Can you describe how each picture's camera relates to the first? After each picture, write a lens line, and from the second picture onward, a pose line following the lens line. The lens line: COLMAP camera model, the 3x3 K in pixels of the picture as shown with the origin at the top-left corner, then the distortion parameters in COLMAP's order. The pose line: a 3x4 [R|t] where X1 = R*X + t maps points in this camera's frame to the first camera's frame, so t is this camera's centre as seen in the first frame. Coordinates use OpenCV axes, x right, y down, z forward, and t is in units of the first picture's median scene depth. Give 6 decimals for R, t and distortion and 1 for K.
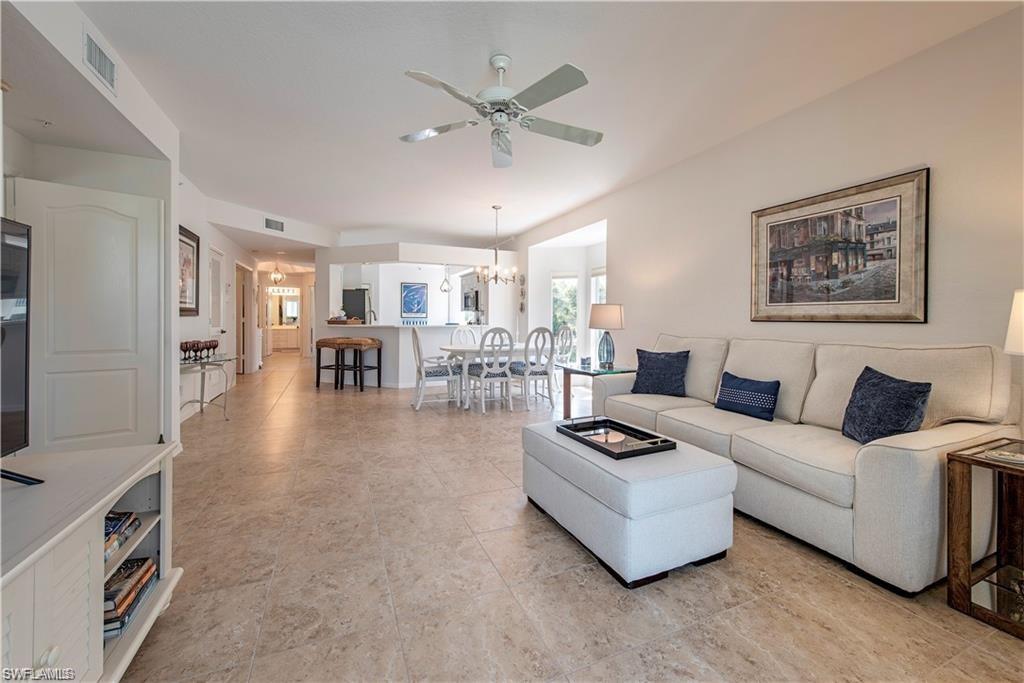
lens RADIAL K [[408.1, 0, 511.4], [0, 408.1, 320.1], [0, 0, 1]] dist [-0.000960, -0.000094]
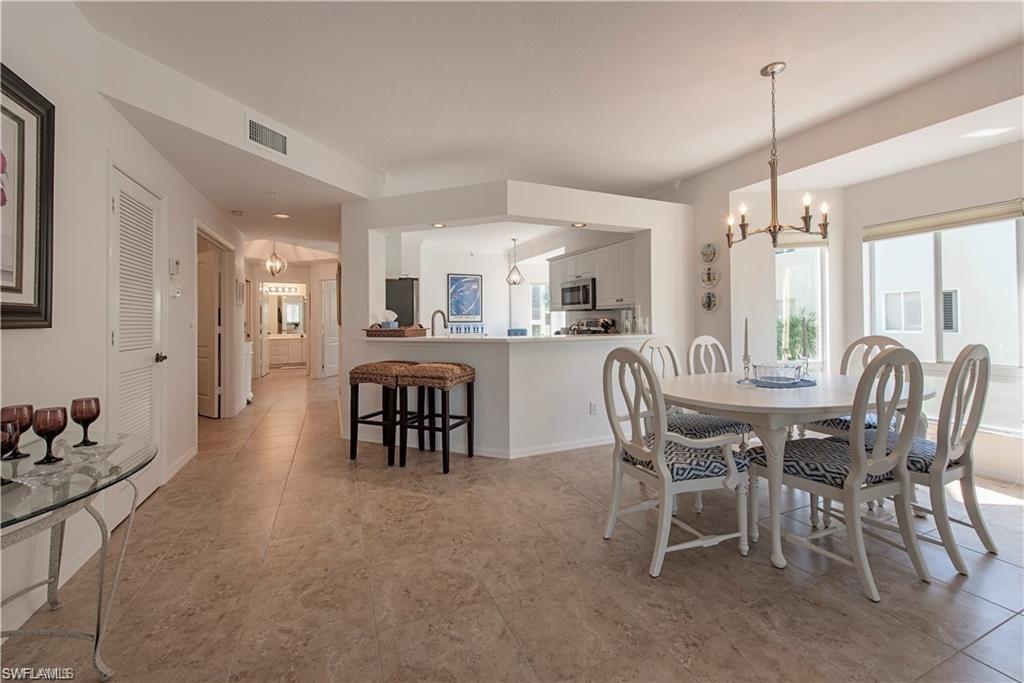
lens RADIAL K [[411.3, 0, 514.6], [0, 411.3, 314.2], [0, 0, 1]] dist [-0.000441, -0.000018]
pose [[0.999895, -0.013491, 0.005353, -0.266640], [0.013597, 0.999703, -0.020228, -0.006462], [-0.005078, 0.020299, 0.999781, 0.467467]]
